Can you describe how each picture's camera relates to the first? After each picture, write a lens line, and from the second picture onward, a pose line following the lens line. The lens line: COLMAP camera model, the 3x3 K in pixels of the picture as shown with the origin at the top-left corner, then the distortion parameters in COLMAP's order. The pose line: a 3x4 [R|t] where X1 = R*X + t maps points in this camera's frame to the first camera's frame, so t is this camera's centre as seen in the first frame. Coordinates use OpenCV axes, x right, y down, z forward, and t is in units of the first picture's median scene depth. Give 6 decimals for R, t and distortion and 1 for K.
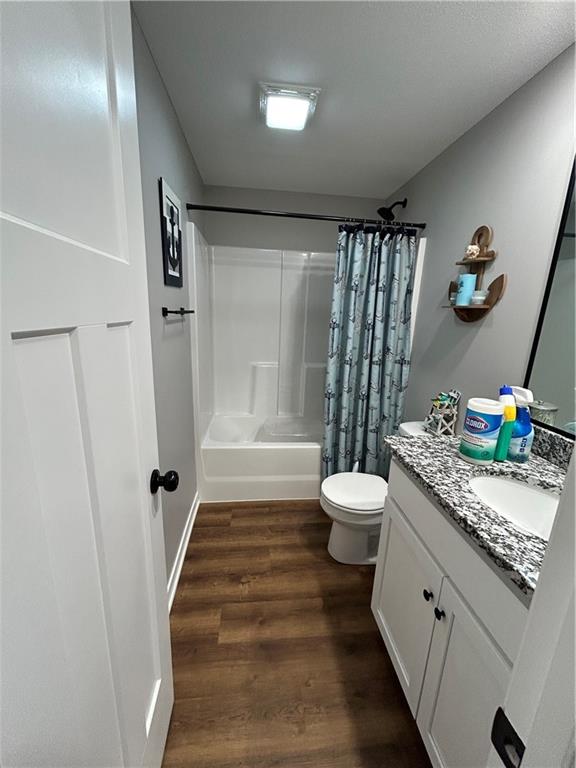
lens RADIAL K [[308.8, 0, 287.7], [0, 308.8, 387.1], [0, 0, 1]] dist [-0.004399, 0.001368]
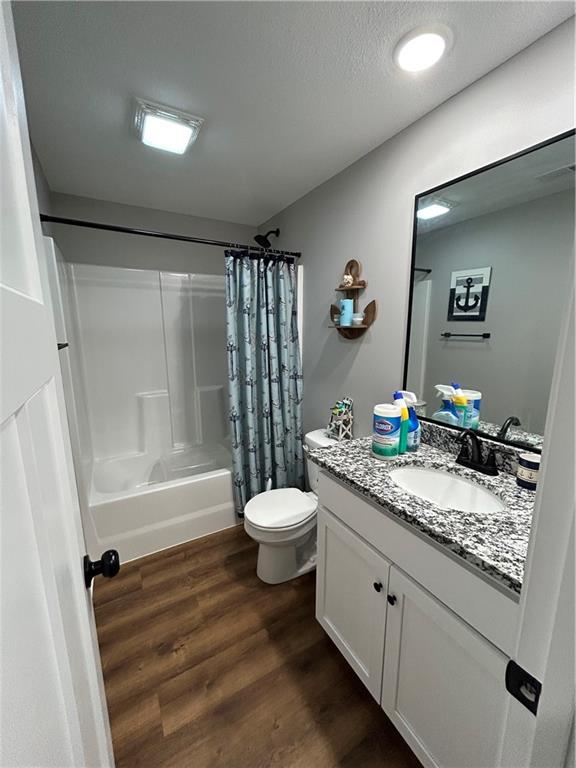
lens RADIAL K [[308.8, 0, 290.3], [0, 308.8, 387.5], [0, 0, 1]] dist [-0.004399, 0.001368]
pose [[0.910191, -0.118030, 0.397016, -0.112187], [0.136840, 0.990406, -0.019277, -0.037128], [-0.390932, 0.071873, 0.917609, 0.025245]]
